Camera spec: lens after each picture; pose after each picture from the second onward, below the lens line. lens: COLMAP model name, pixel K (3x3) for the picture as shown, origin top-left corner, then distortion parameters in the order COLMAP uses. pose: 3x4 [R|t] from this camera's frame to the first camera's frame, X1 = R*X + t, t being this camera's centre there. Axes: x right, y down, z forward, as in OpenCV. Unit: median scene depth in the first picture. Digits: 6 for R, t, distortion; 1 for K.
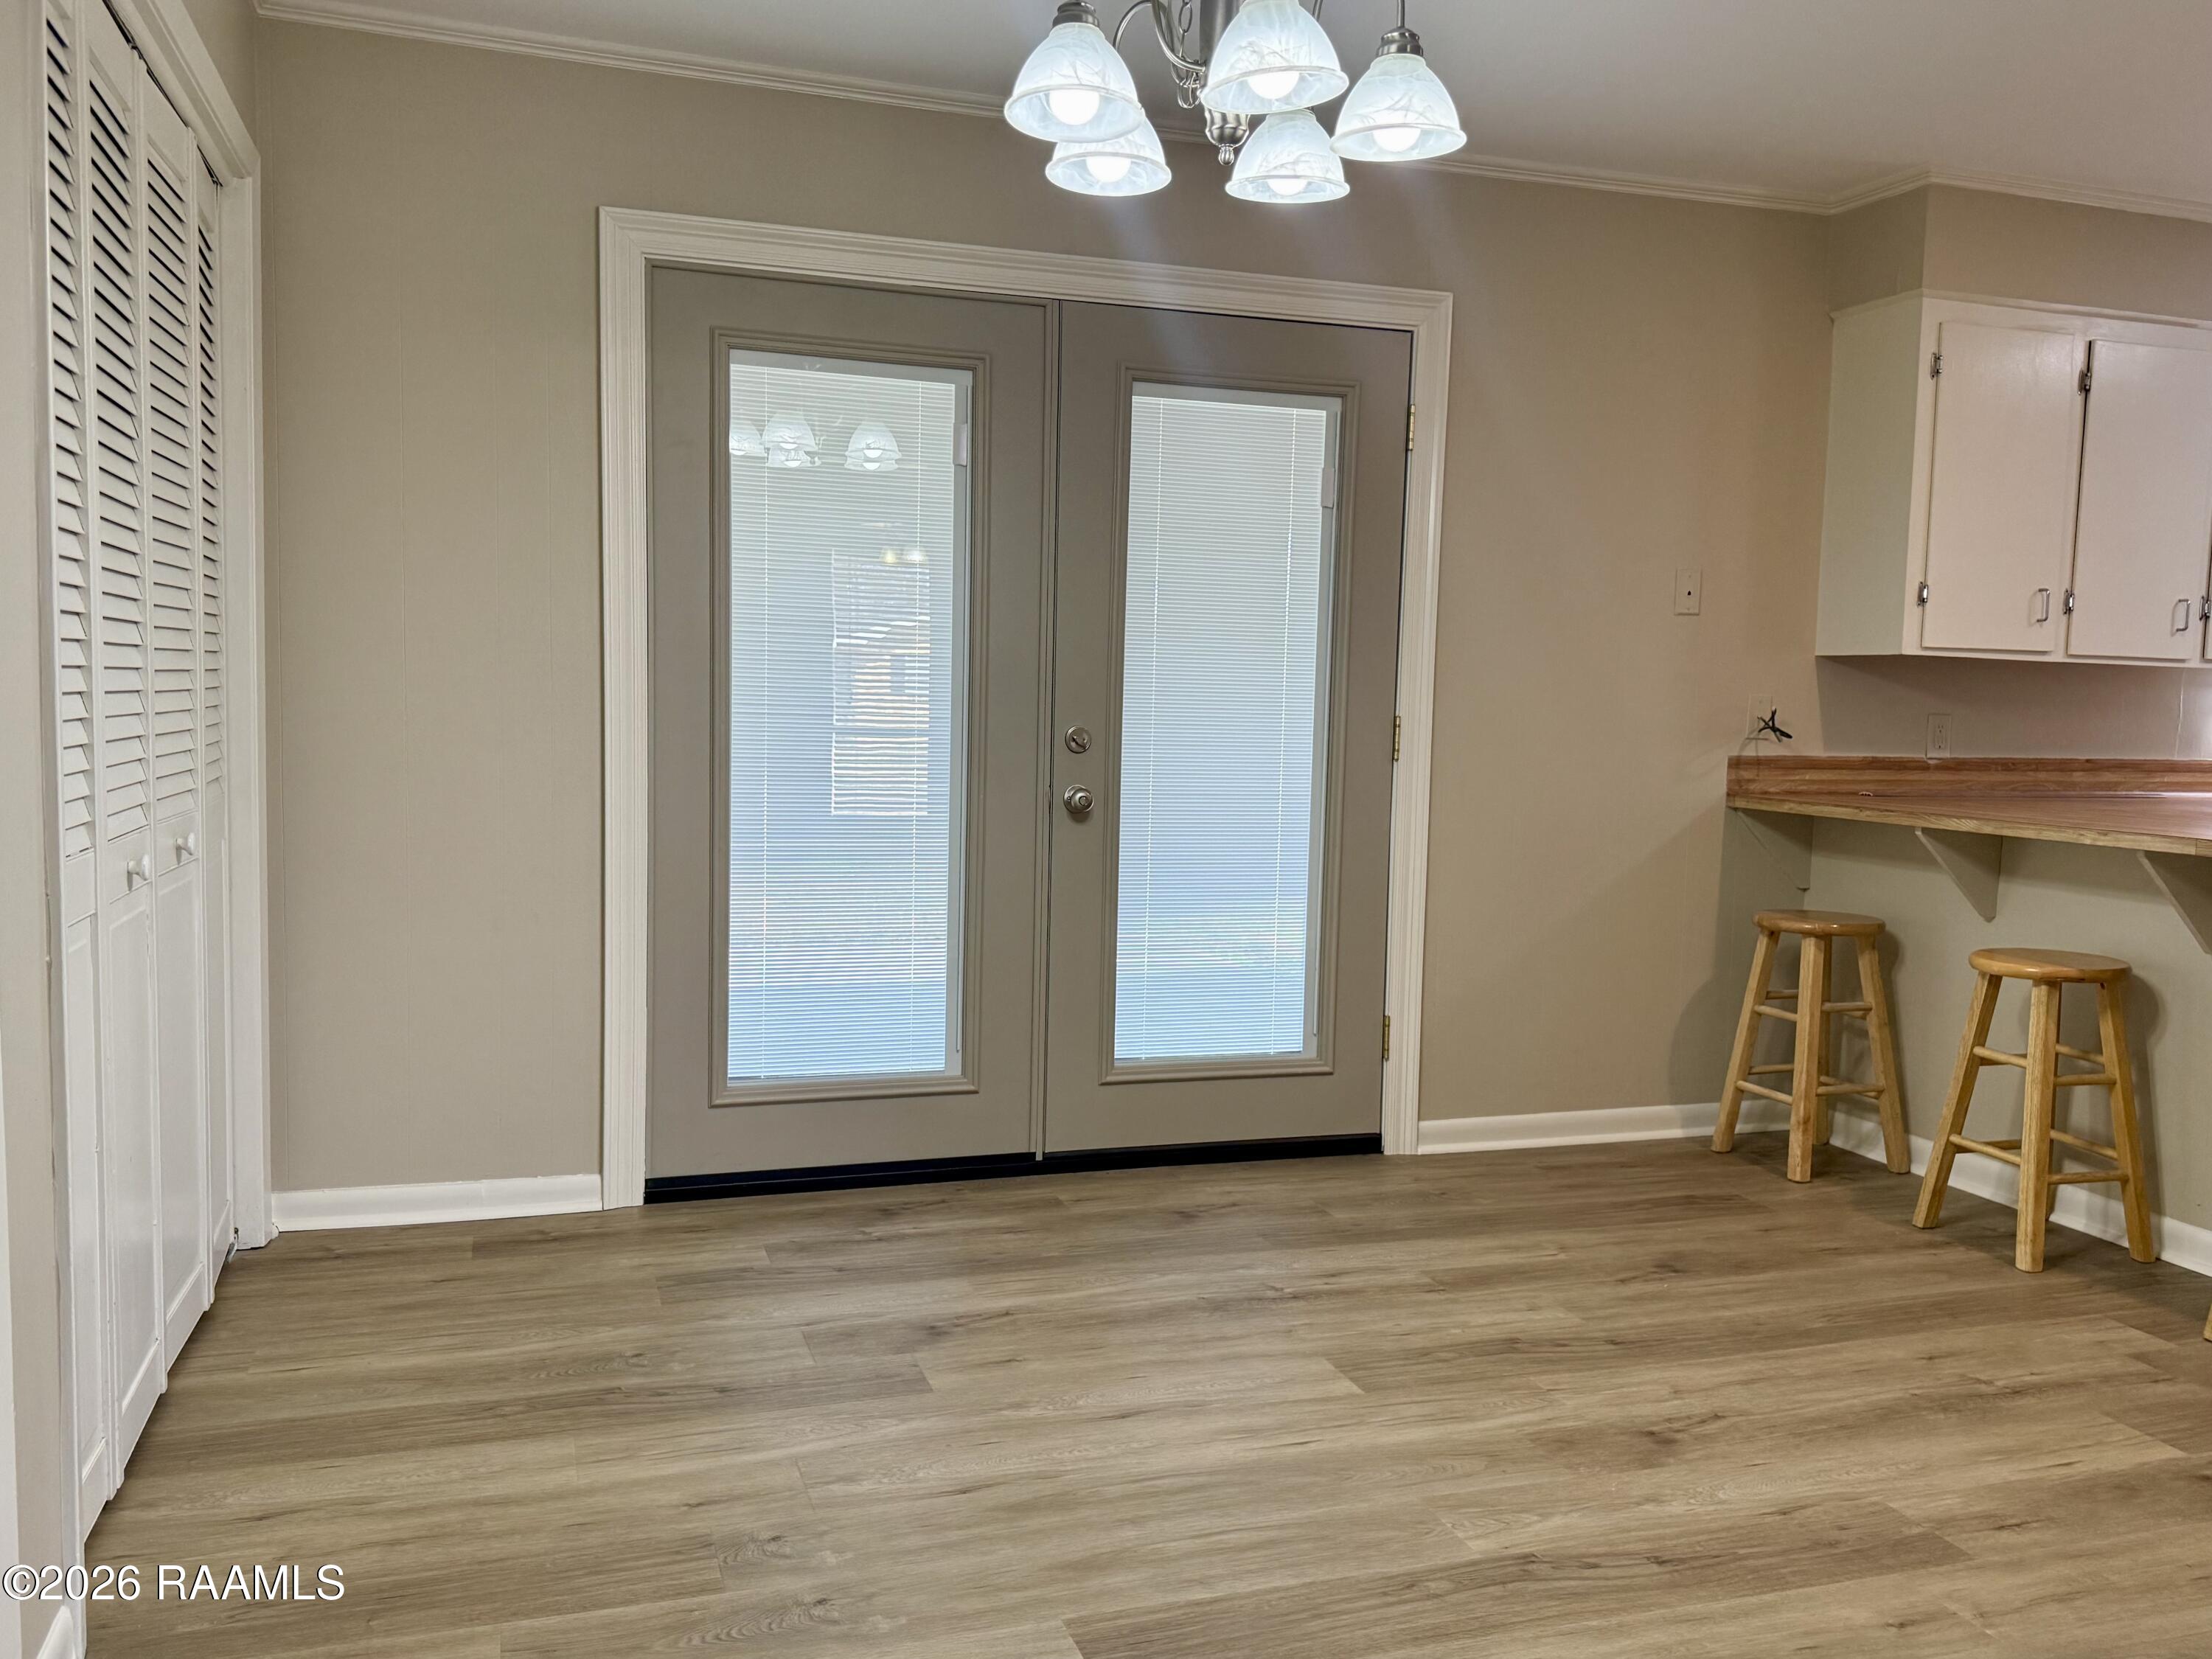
lens RADIAL K [[1770.1, 0, 1089.7], [0, 1770.1, 832.2], [0, 0, 1]] dist [0.104854, -0.173805]
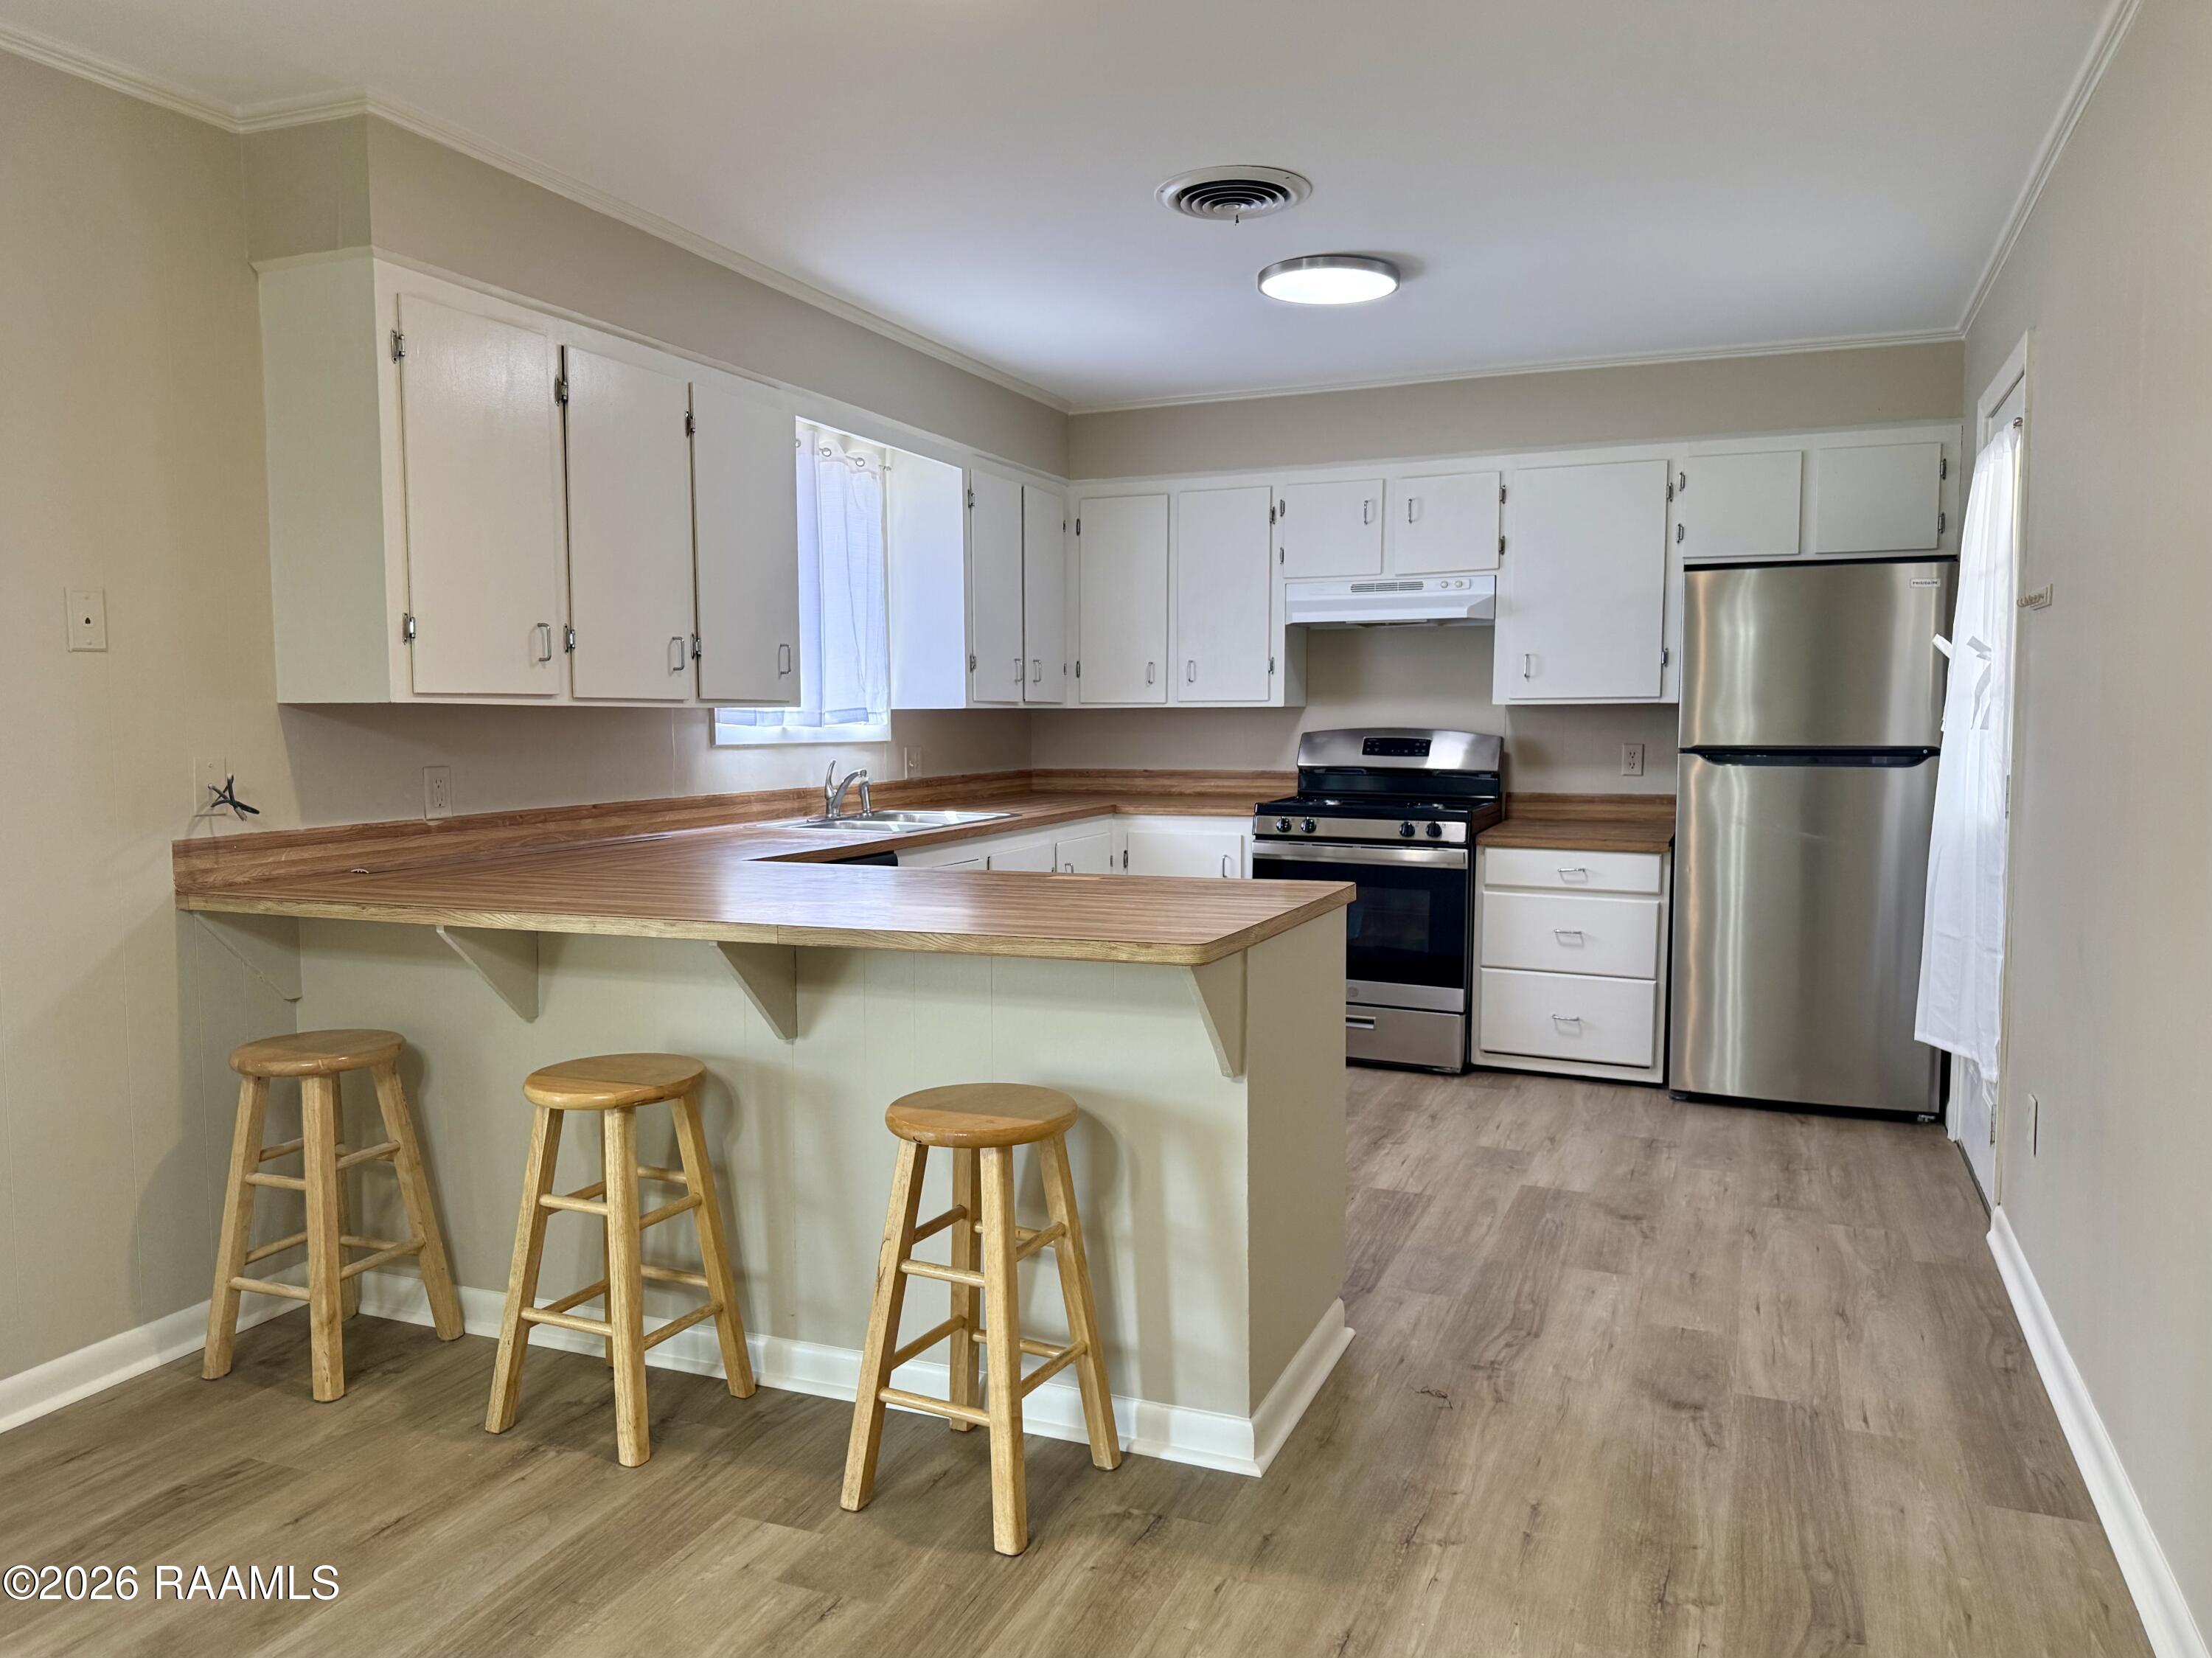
lens RADIAL K [[1580.0, 0, 1113.0], [0, 1580.0, 839.1], [0, 0, 1]] dist [0.104359, -0.156428]
pose [[0.646148, -0.088192, 0.758099, 0.127406], [0.080704, 0.995628, 0.047039, -0.052680], [-0.758933, 0.030787, 0.650440, 0.331807]]
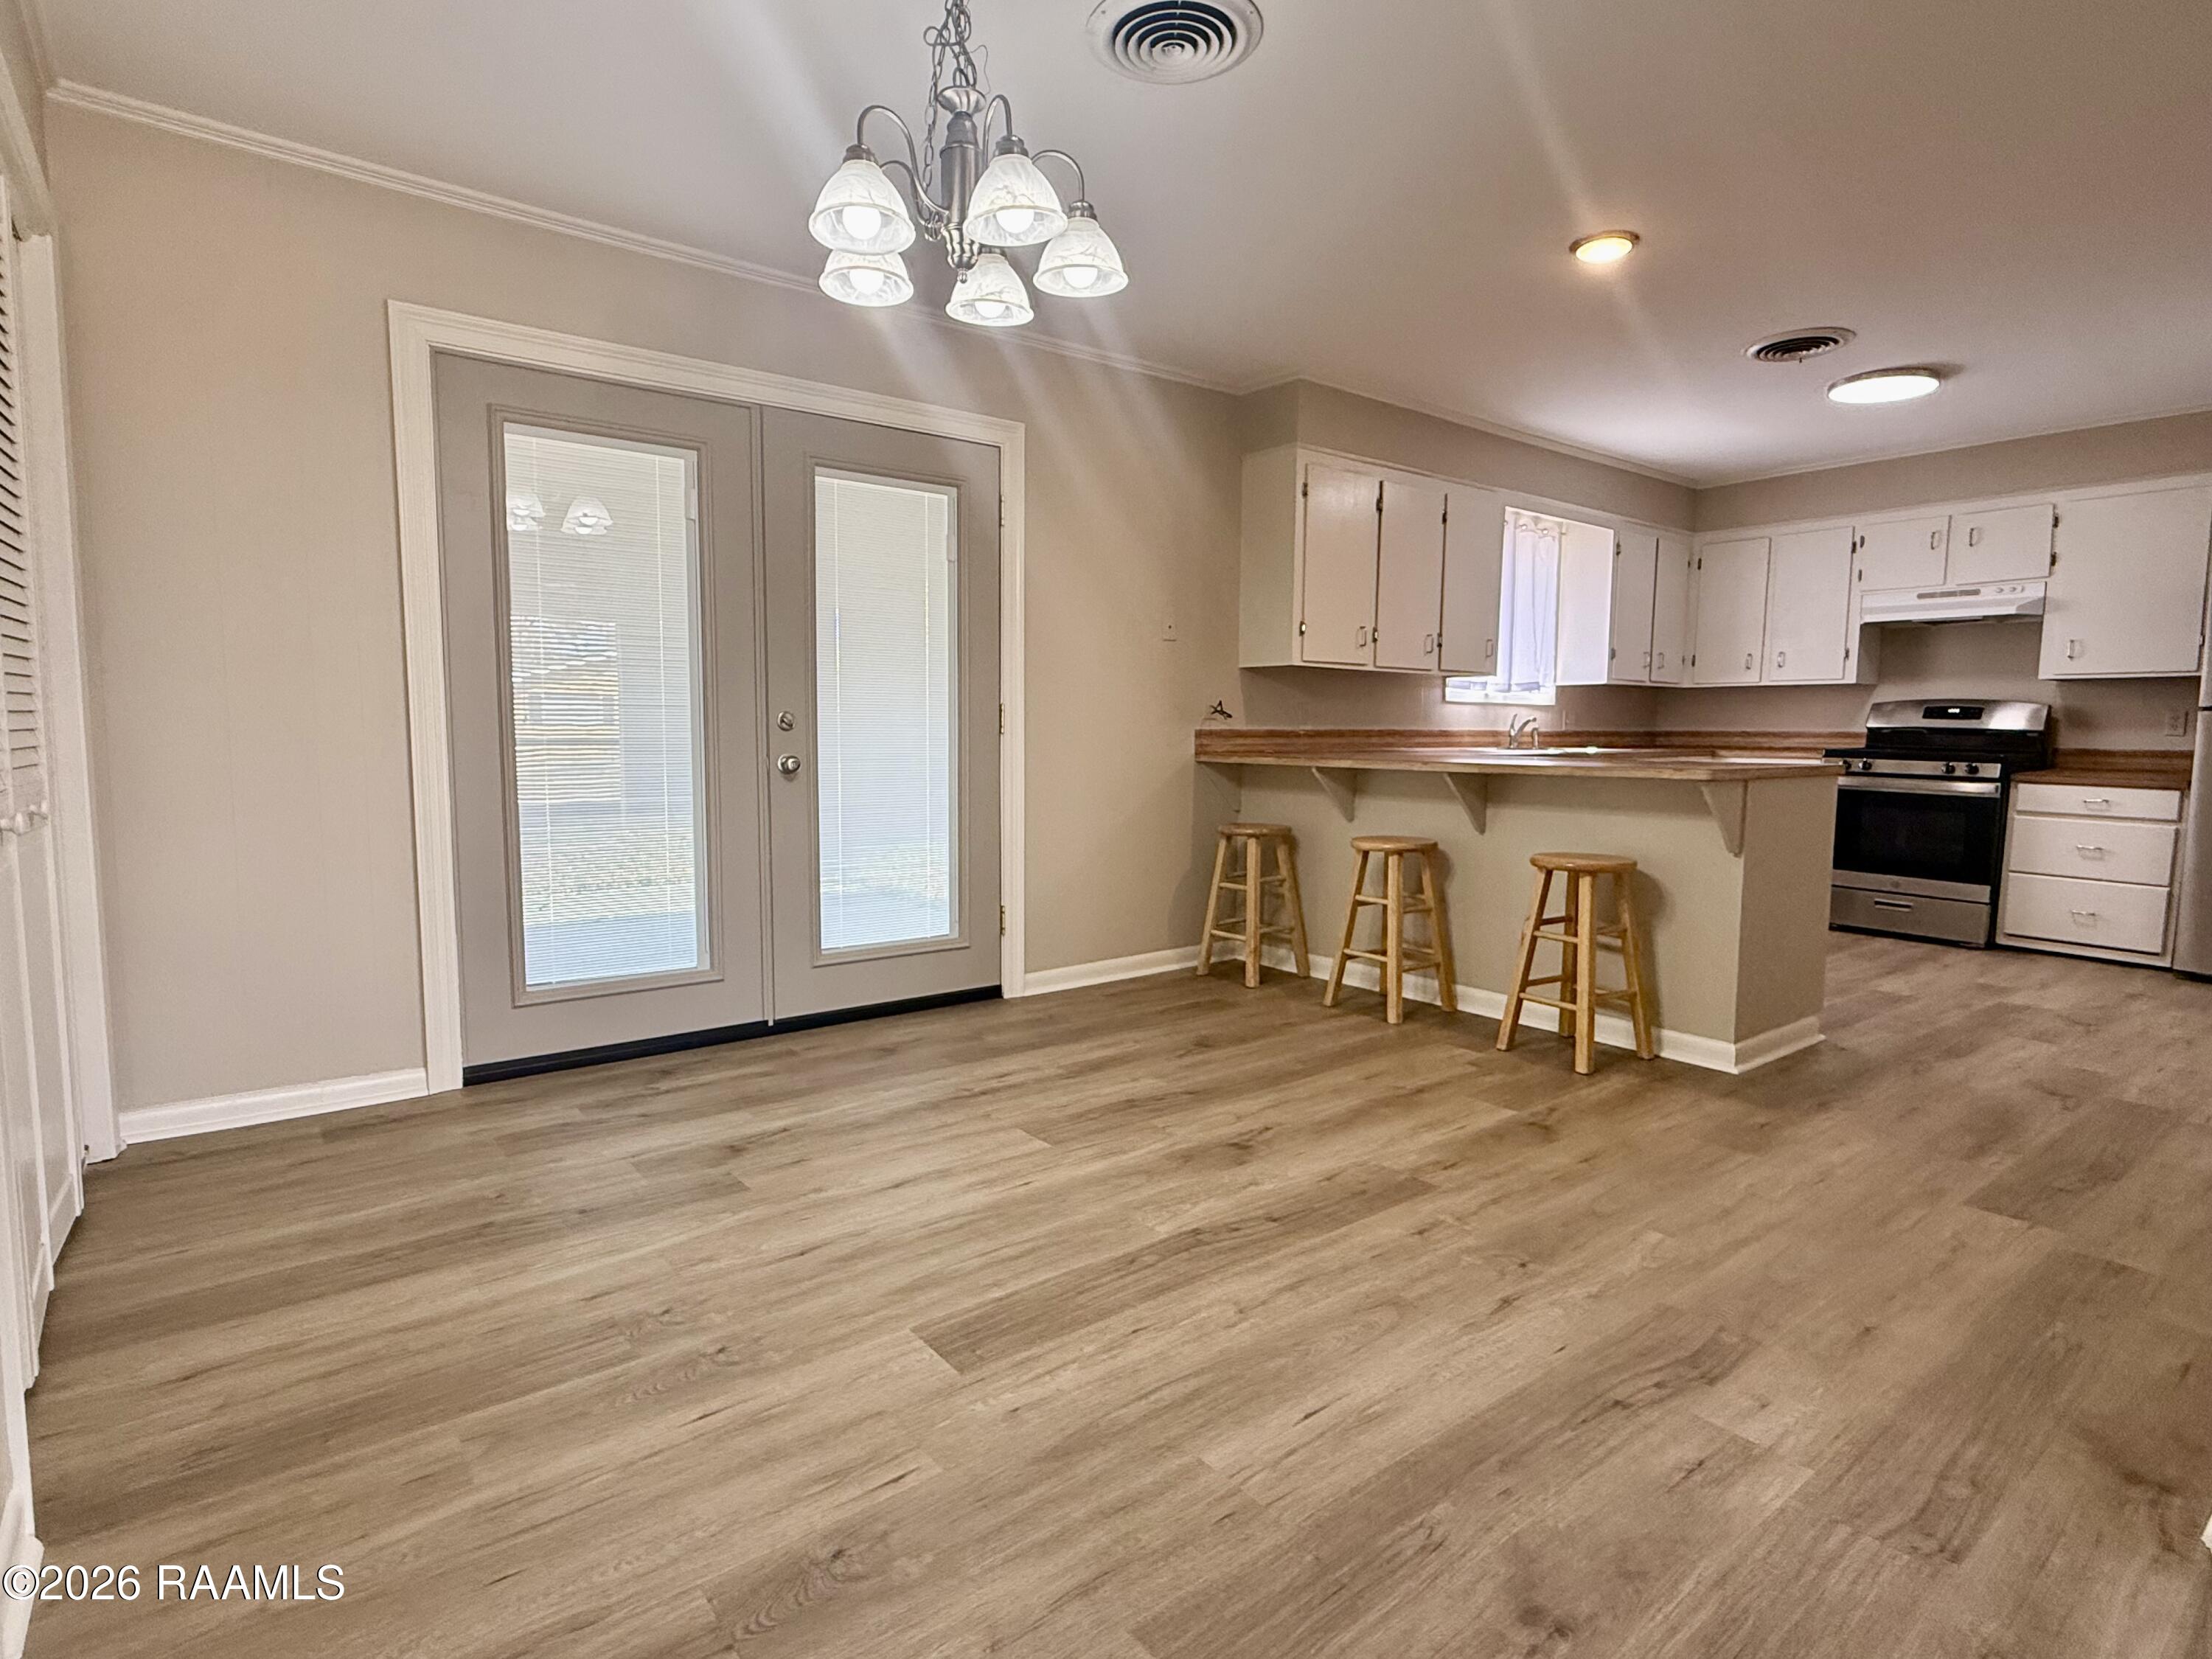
lens RADIAL K [[1154.3, 0, 1098.6], [0, 1154.3, 829.6], [0, 0, 1]] dist [0.002041, -0.000650]
pose [[0.941518, -0.047475, 0.333601, -0.088726], [0.042262, 0.998845, 0.022870, 0.023476], [-0.334301, -0.007434, 0.942437, 0.066325]]
